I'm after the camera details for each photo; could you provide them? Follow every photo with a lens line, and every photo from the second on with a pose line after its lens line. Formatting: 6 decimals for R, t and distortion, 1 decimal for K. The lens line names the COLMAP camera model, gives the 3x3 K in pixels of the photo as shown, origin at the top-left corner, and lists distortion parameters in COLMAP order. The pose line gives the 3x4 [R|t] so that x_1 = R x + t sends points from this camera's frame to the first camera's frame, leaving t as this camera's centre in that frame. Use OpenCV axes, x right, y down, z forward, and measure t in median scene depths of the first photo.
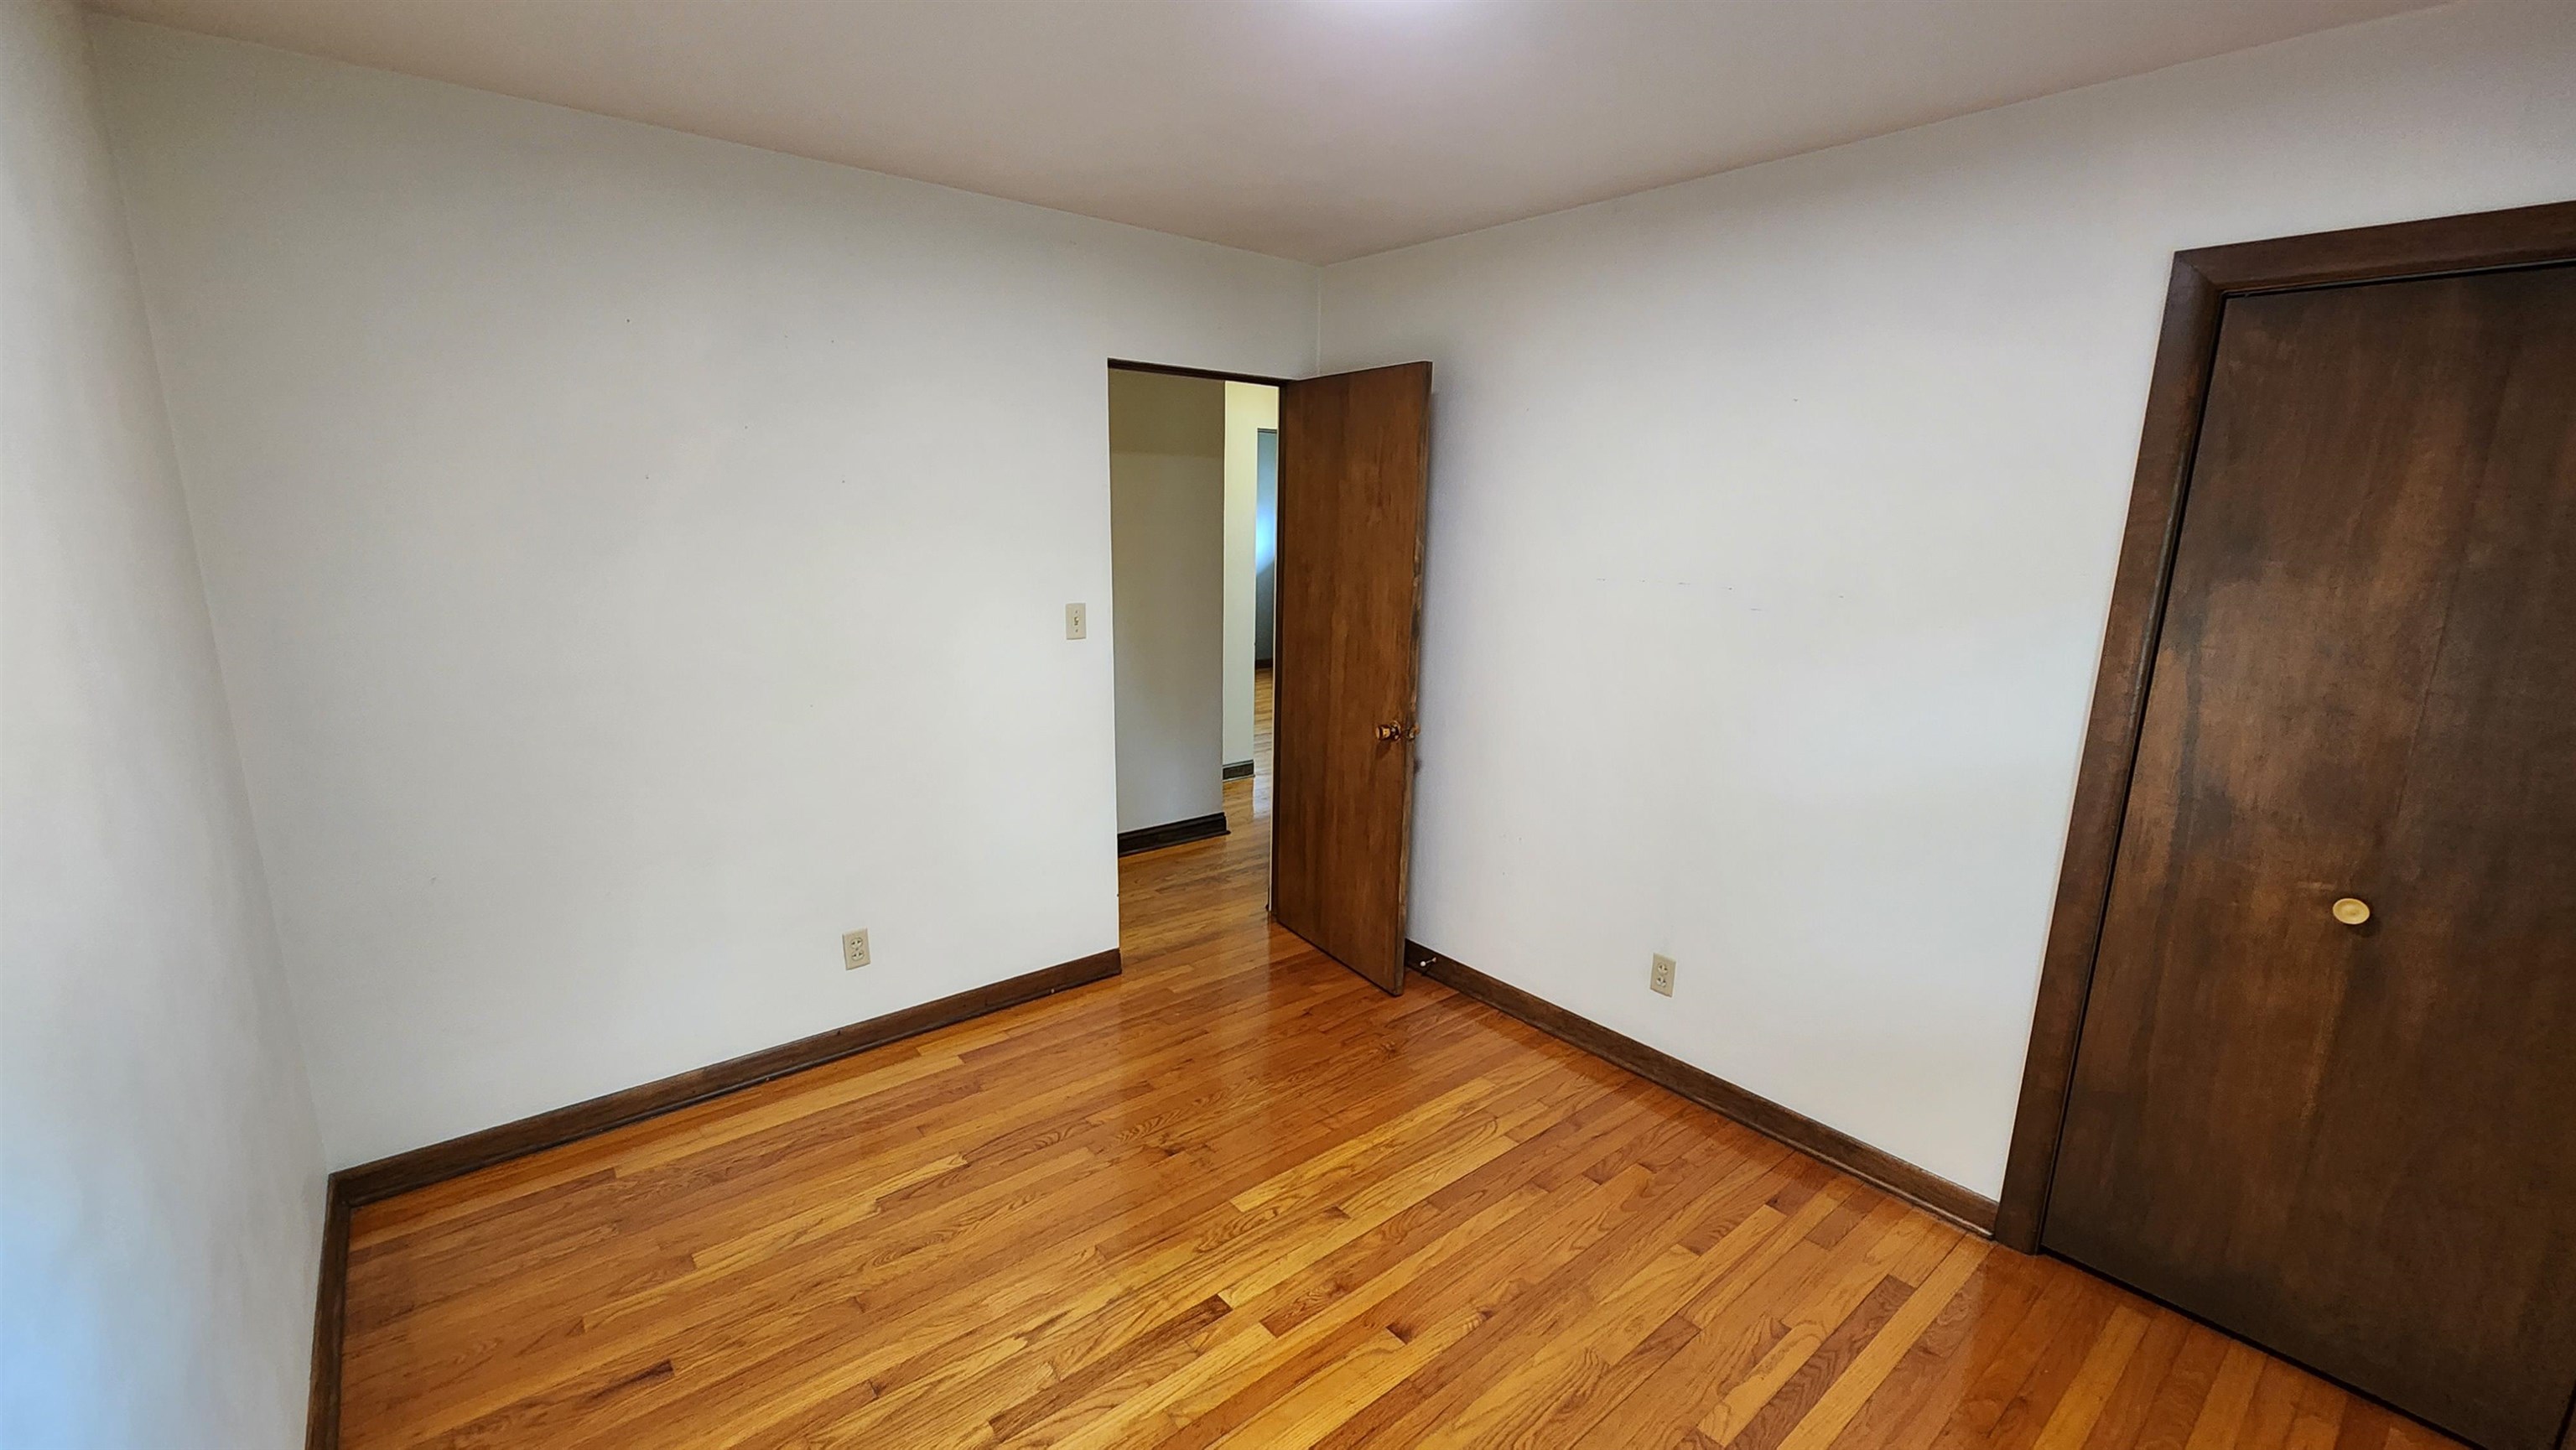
lens RADIAL K [[1060.0, 0, 1283.8], [0, 1060.0, 748.5], [0, 0, 1]] dist [-0.001079, -0.000394]
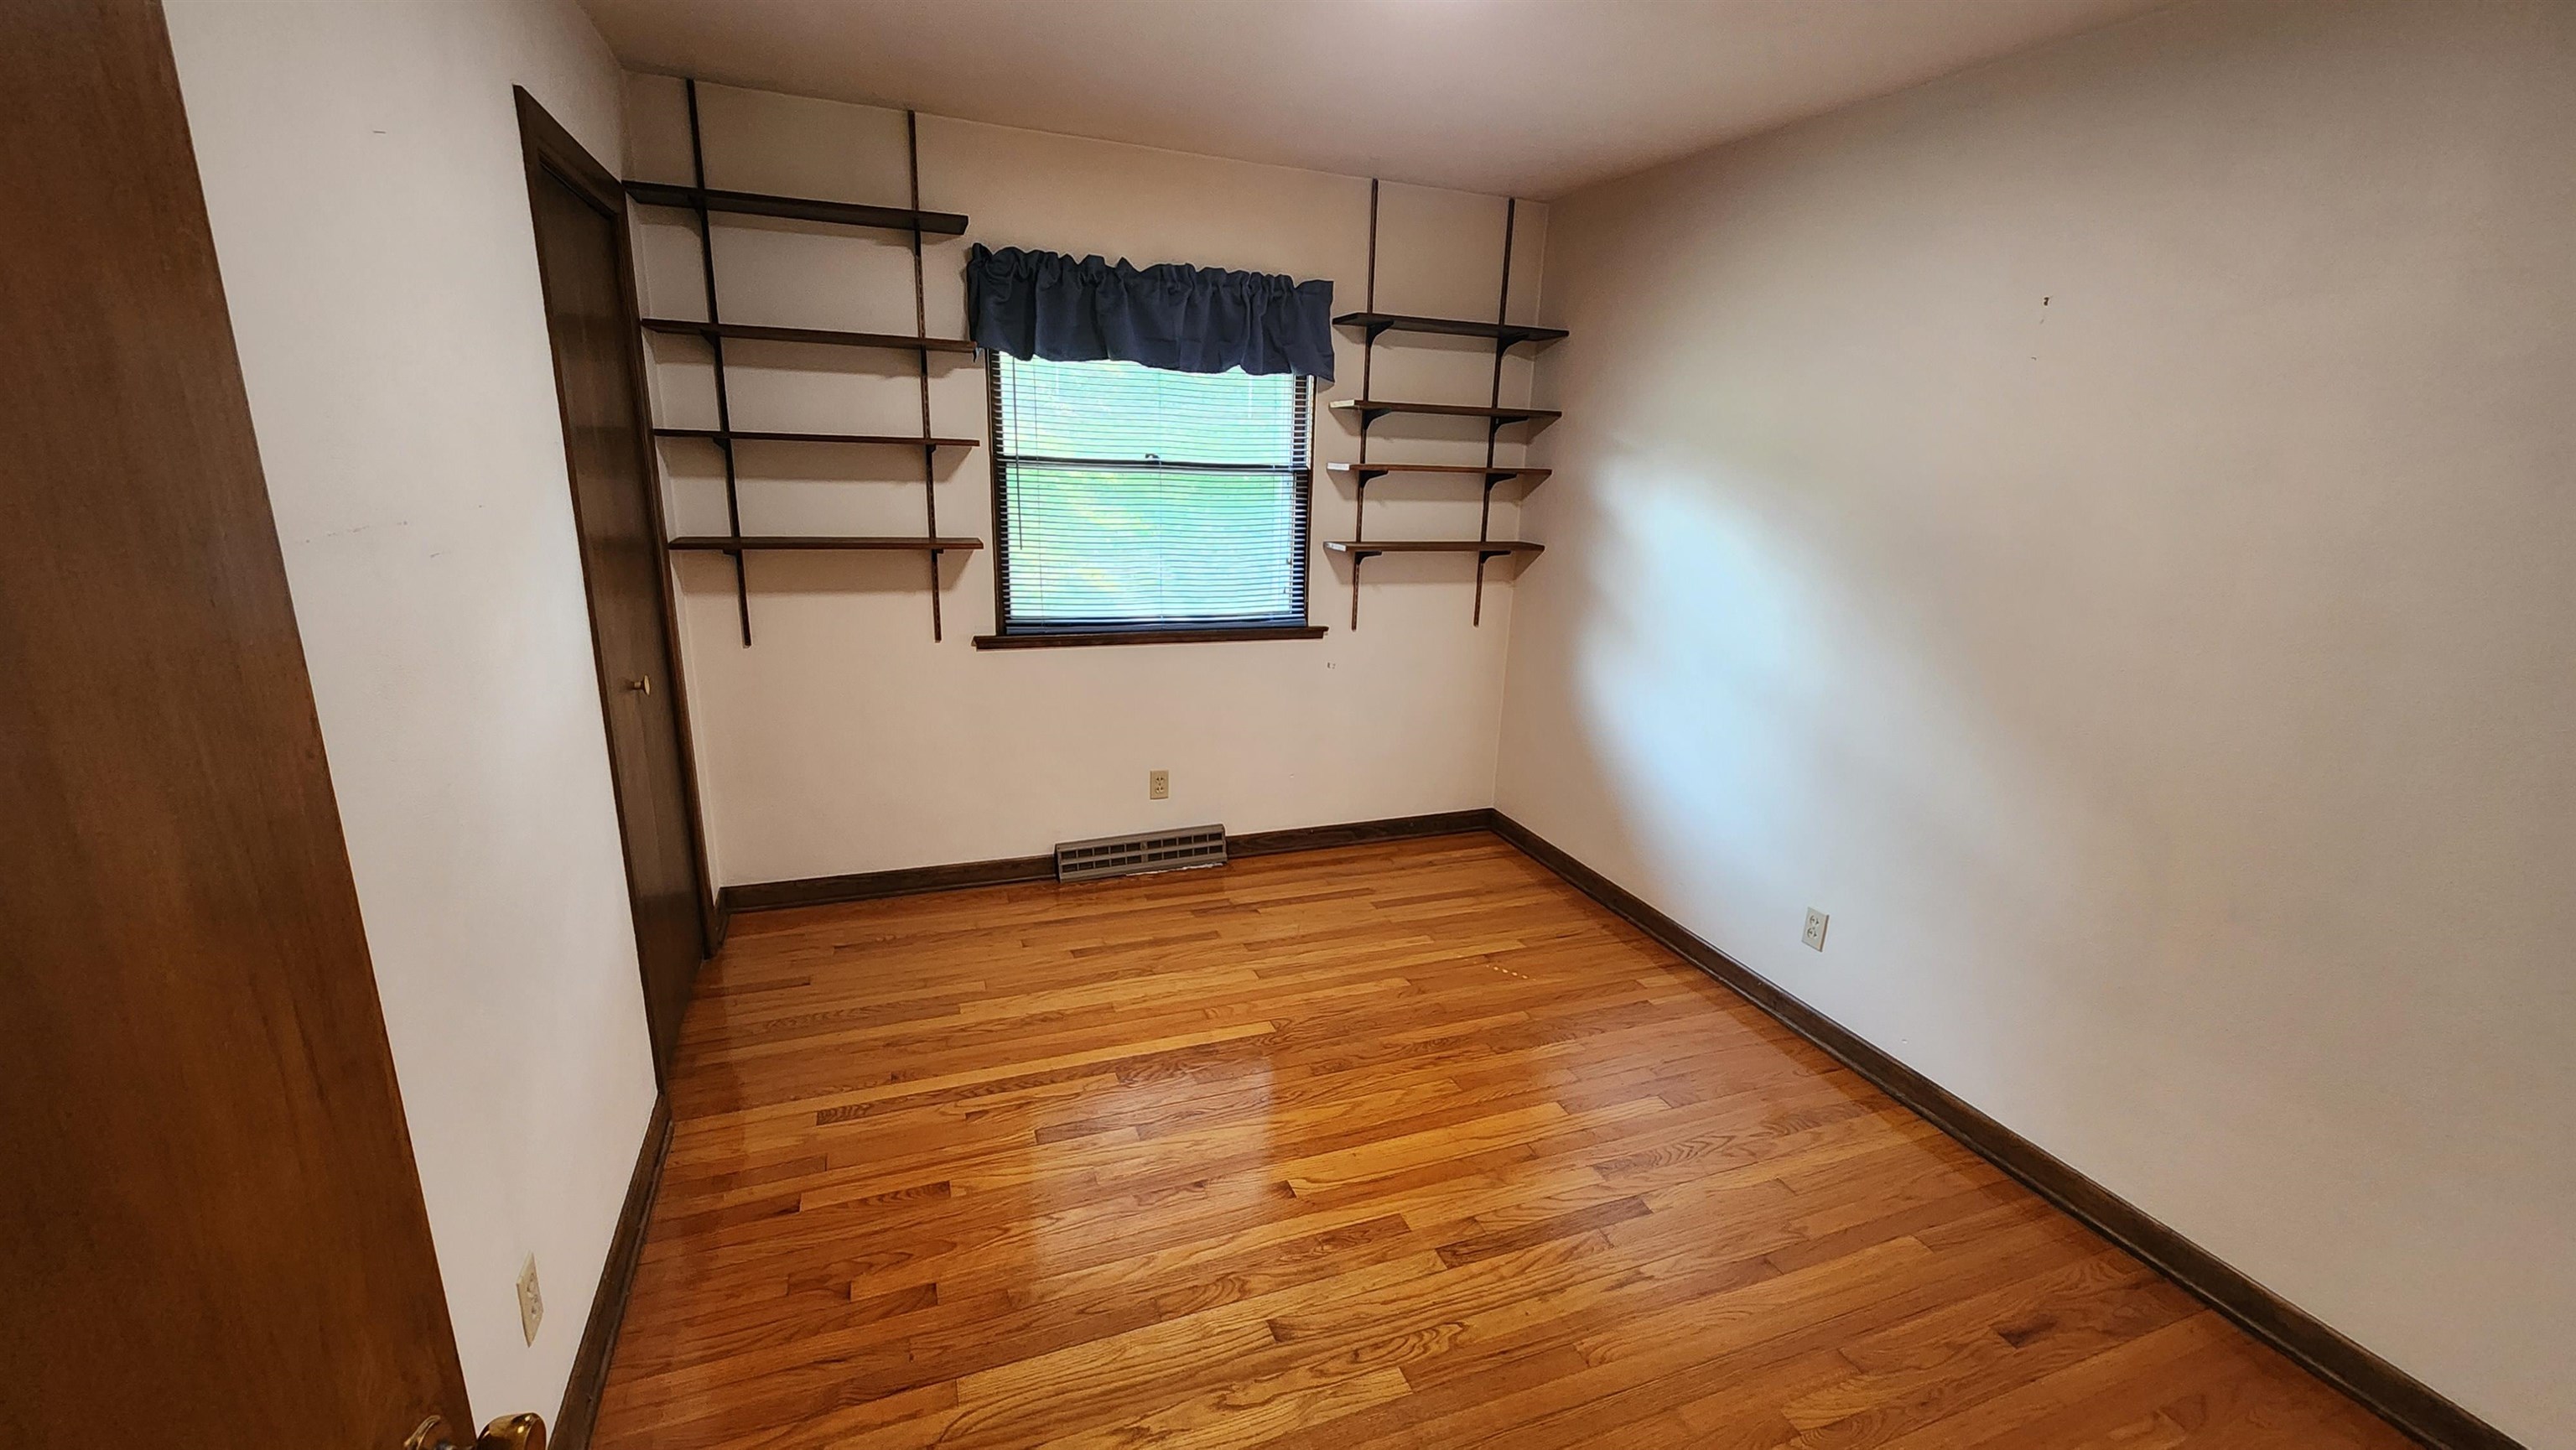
lens RADIAL K [[1060.0, 0, 1283.8], [0, 1060.0, 748.5], [0, 0, 1]] dist [-0.001079, -0.000394]
pose [[-0.947351, -0.143450, 0.286265, -0.129927], [0.012551, 0.876707, 0.480861, -0.359303], [-0.319950, 0.459138, -0.828749, 1.639261]]
